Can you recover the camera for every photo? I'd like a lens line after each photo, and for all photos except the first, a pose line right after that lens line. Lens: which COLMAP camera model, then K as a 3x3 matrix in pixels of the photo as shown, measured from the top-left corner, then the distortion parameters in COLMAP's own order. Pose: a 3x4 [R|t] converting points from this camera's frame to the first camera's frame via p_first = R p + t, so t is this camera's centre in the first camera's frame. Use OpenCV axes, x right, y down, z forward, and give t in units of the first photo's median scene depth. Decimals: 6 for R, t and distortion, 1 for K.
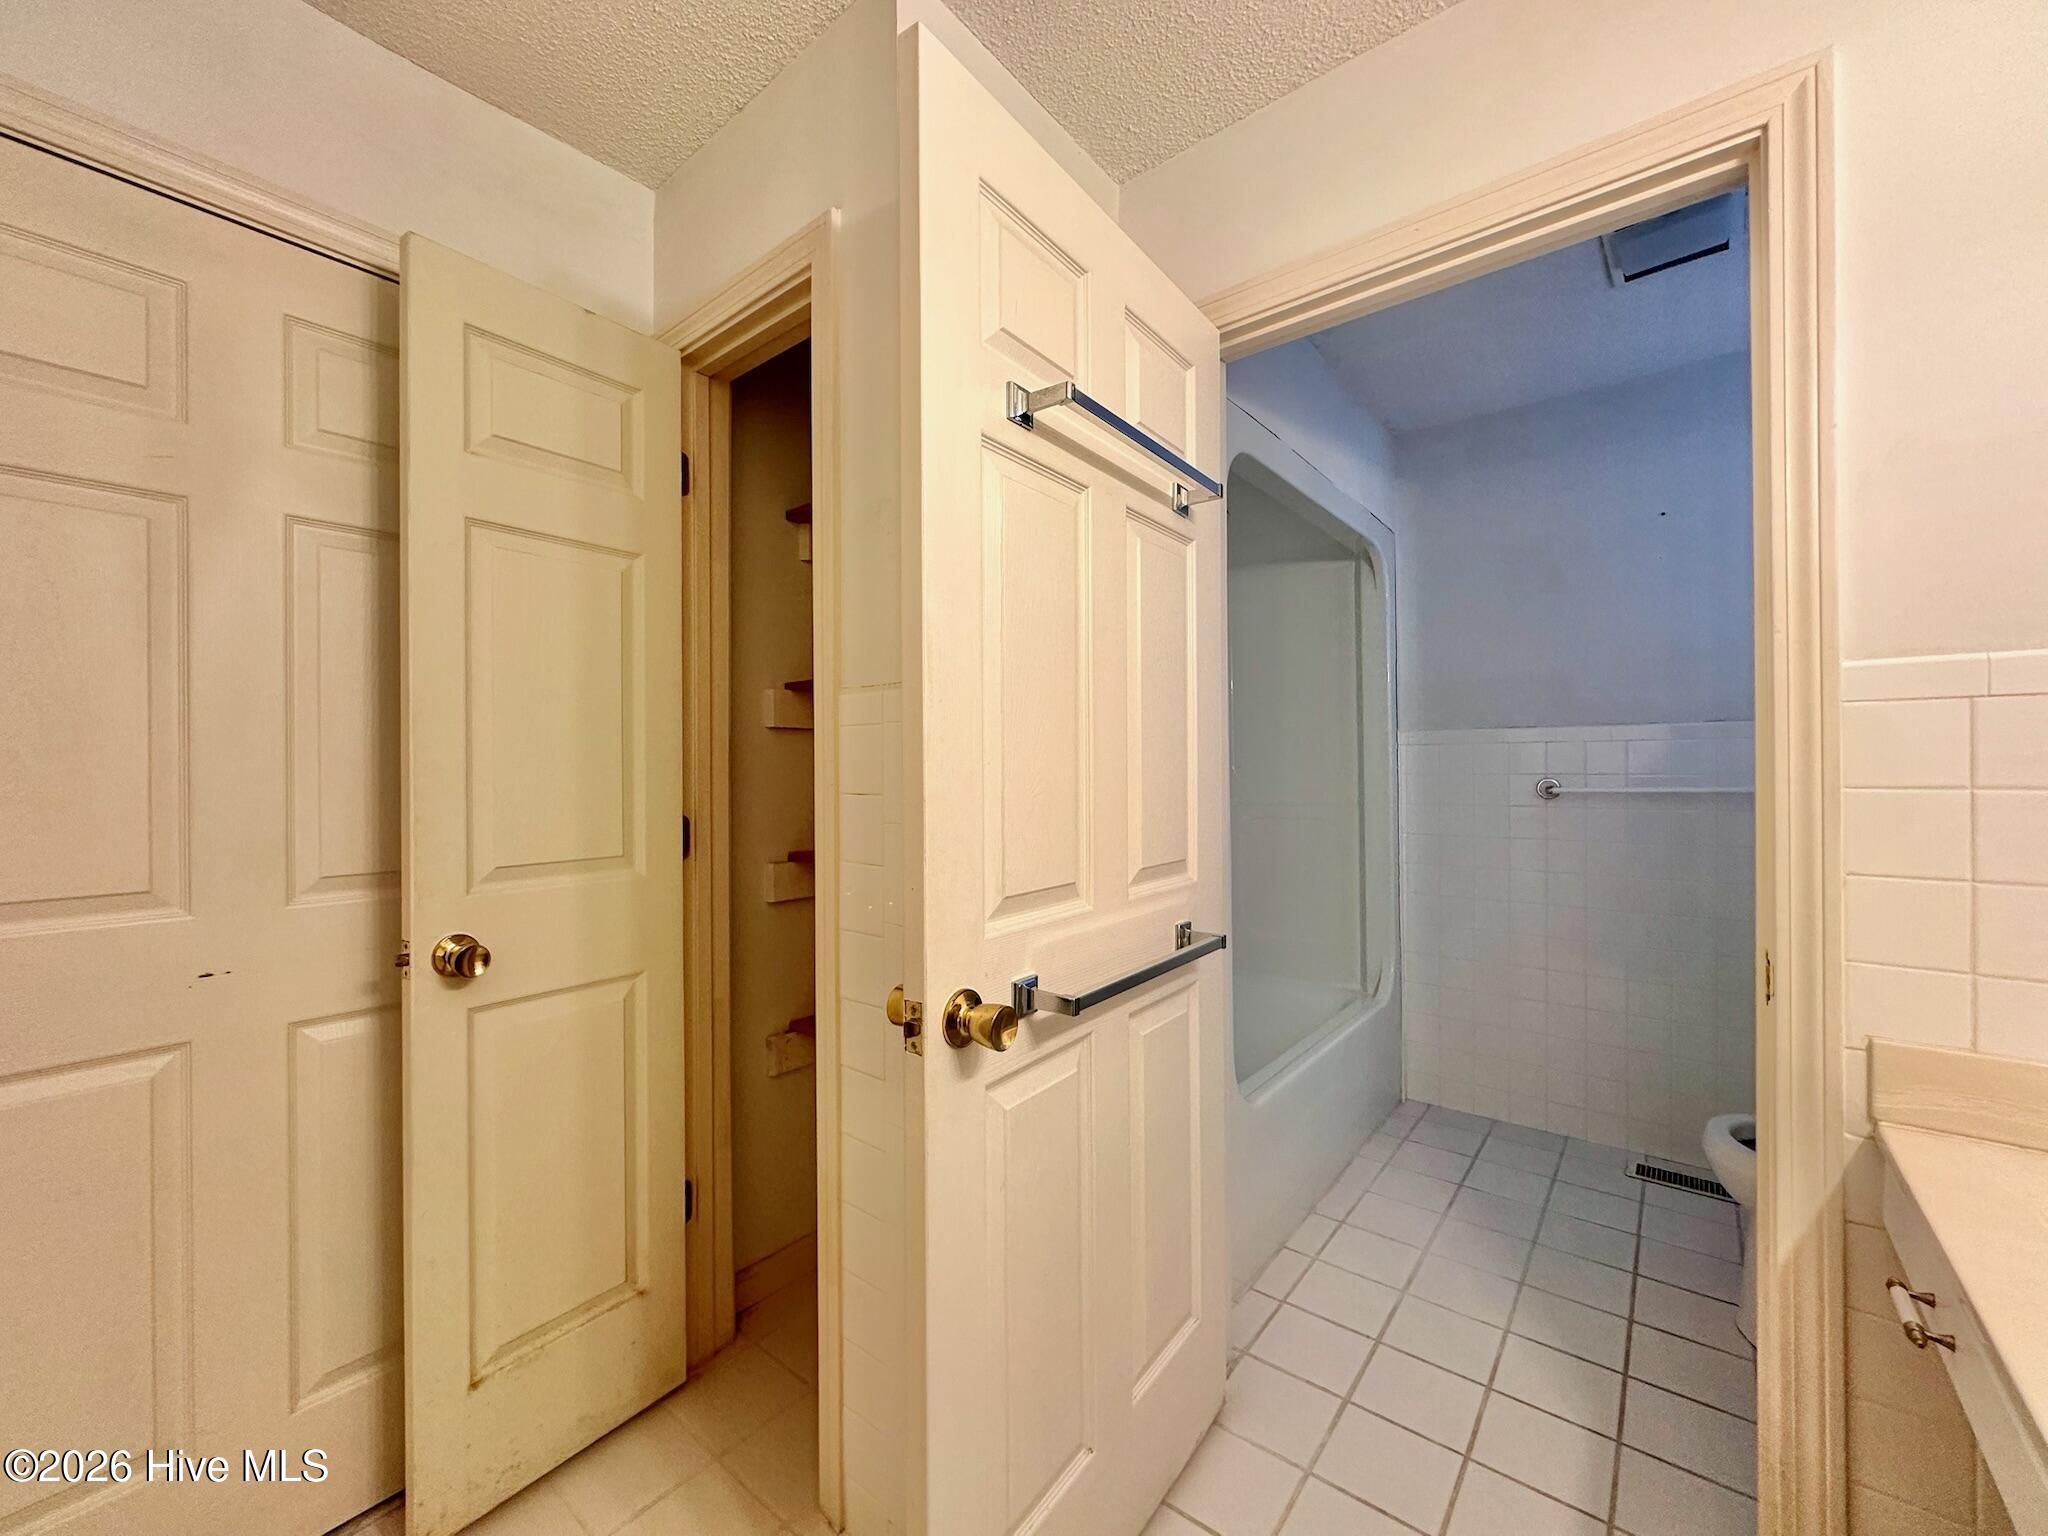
lens RADIAL K [[813.8, 0, 1015.6], [0, 813.8, 771.7], [0, 0, 1]] dist [-0.004317, 0.000523]
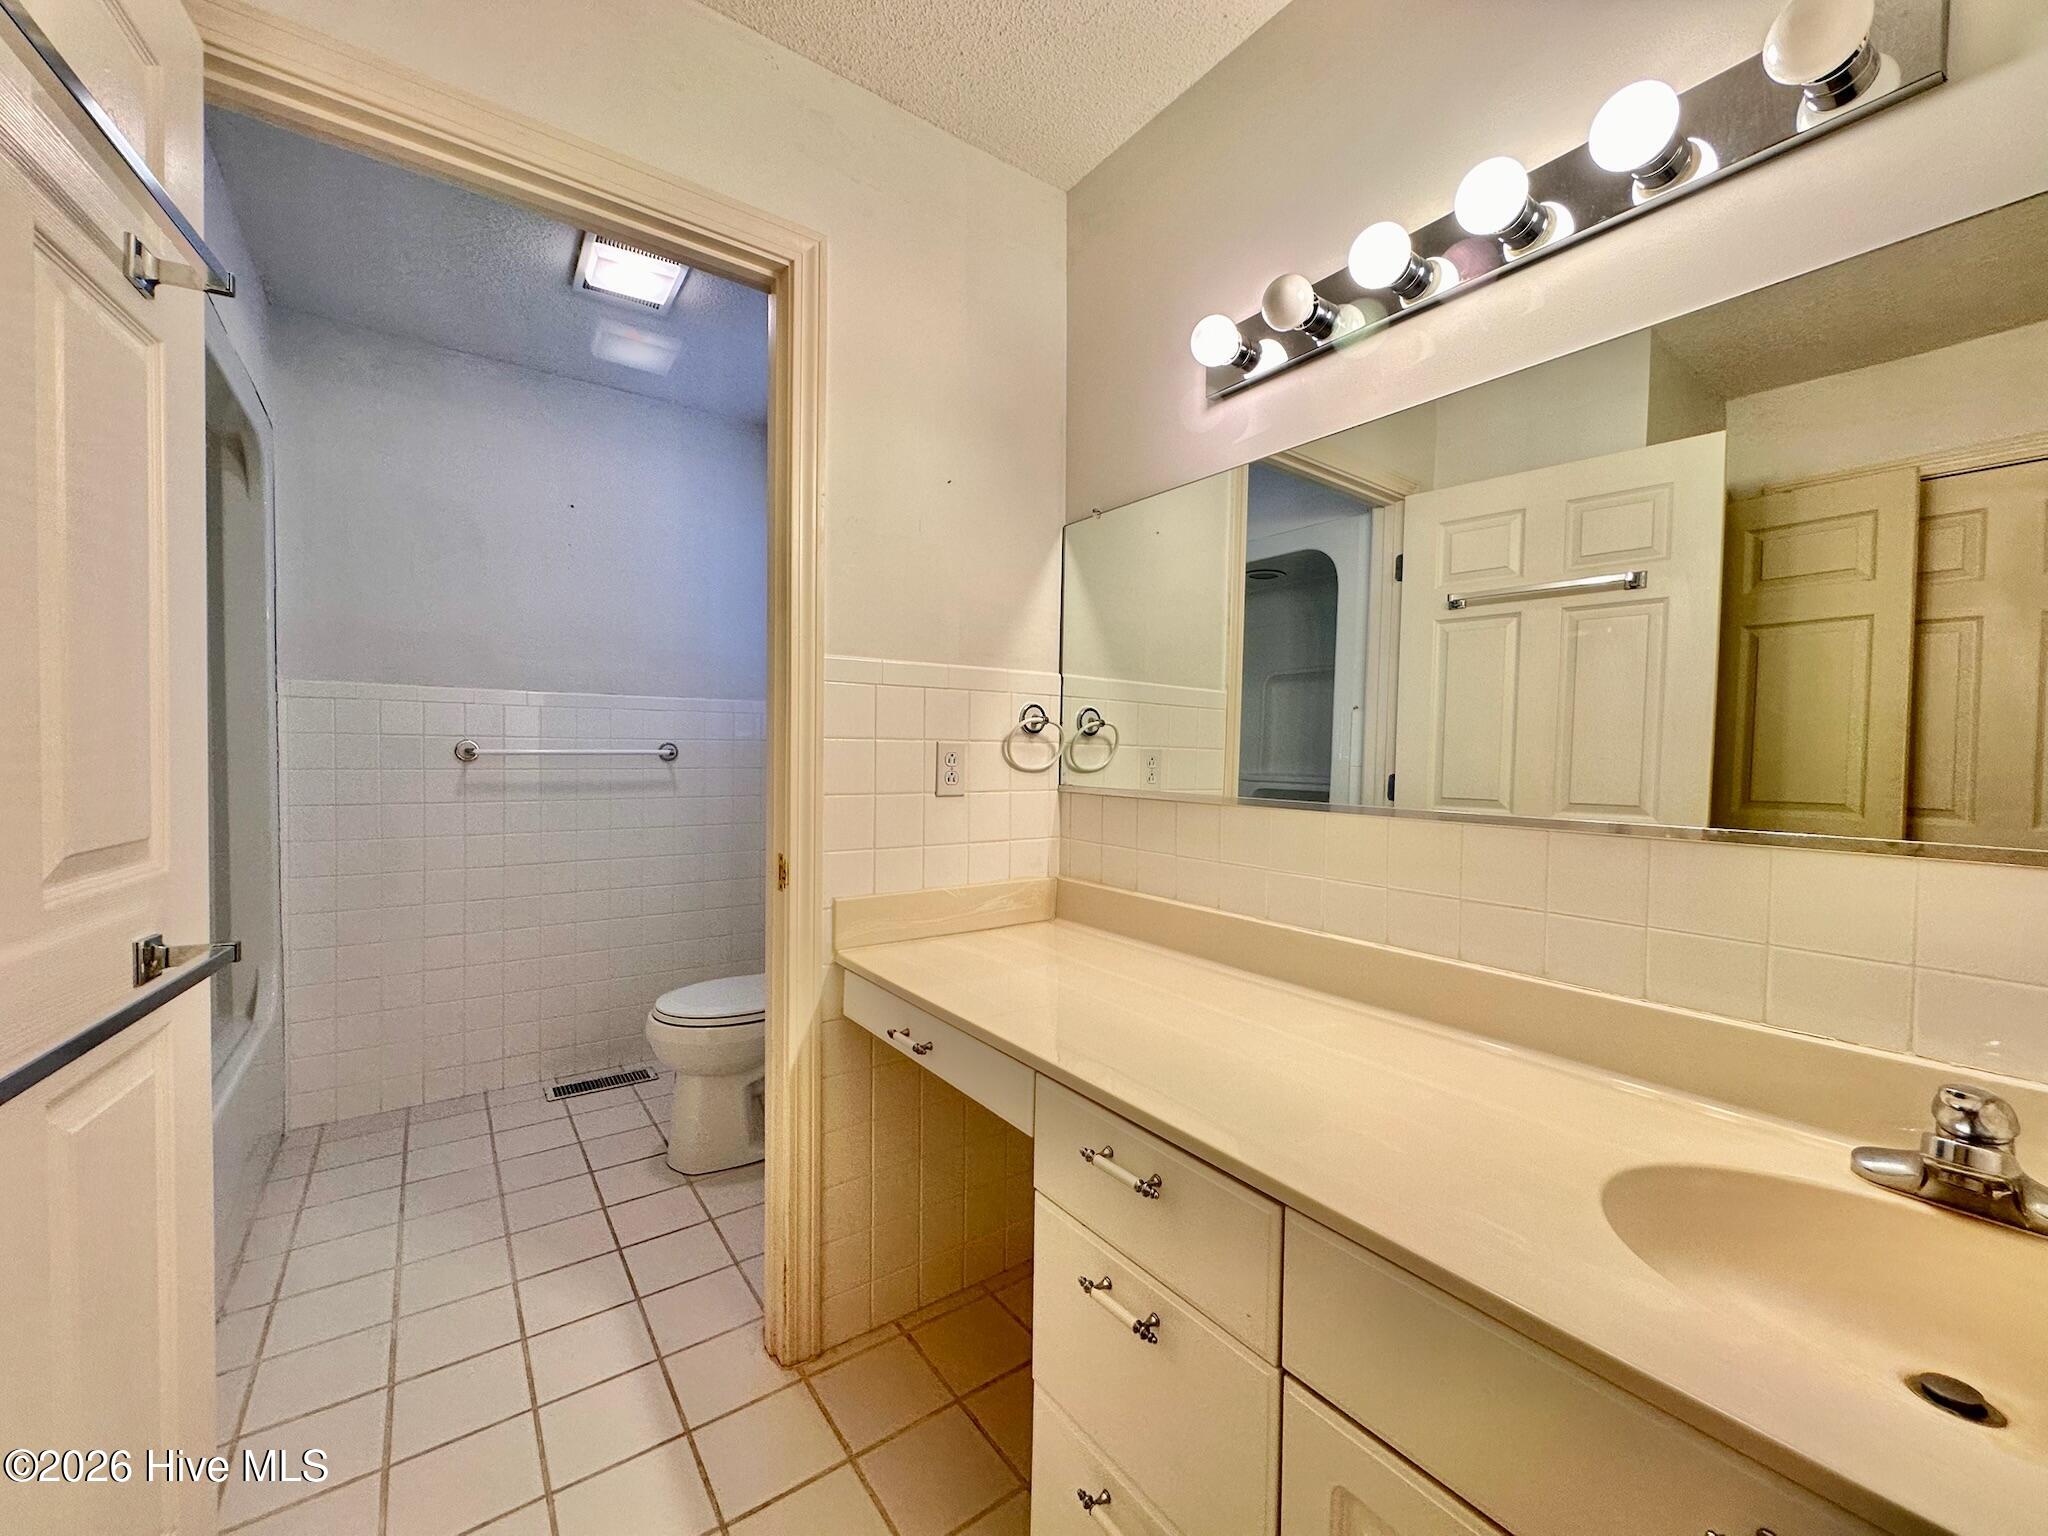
lens RADIAL K [[813.8, 0, 1025.4], [0, 813.8, 776.0], [0, 0, 1]] dist [-0.004317, 0.000523]
pose [[0.243527, -0.017902, 0.969729, -0.241642], [-0.014343, 0.999654, 0.022057, 0.034499], [-0.969788, -0.019280, 0.243186, 0.178798]]
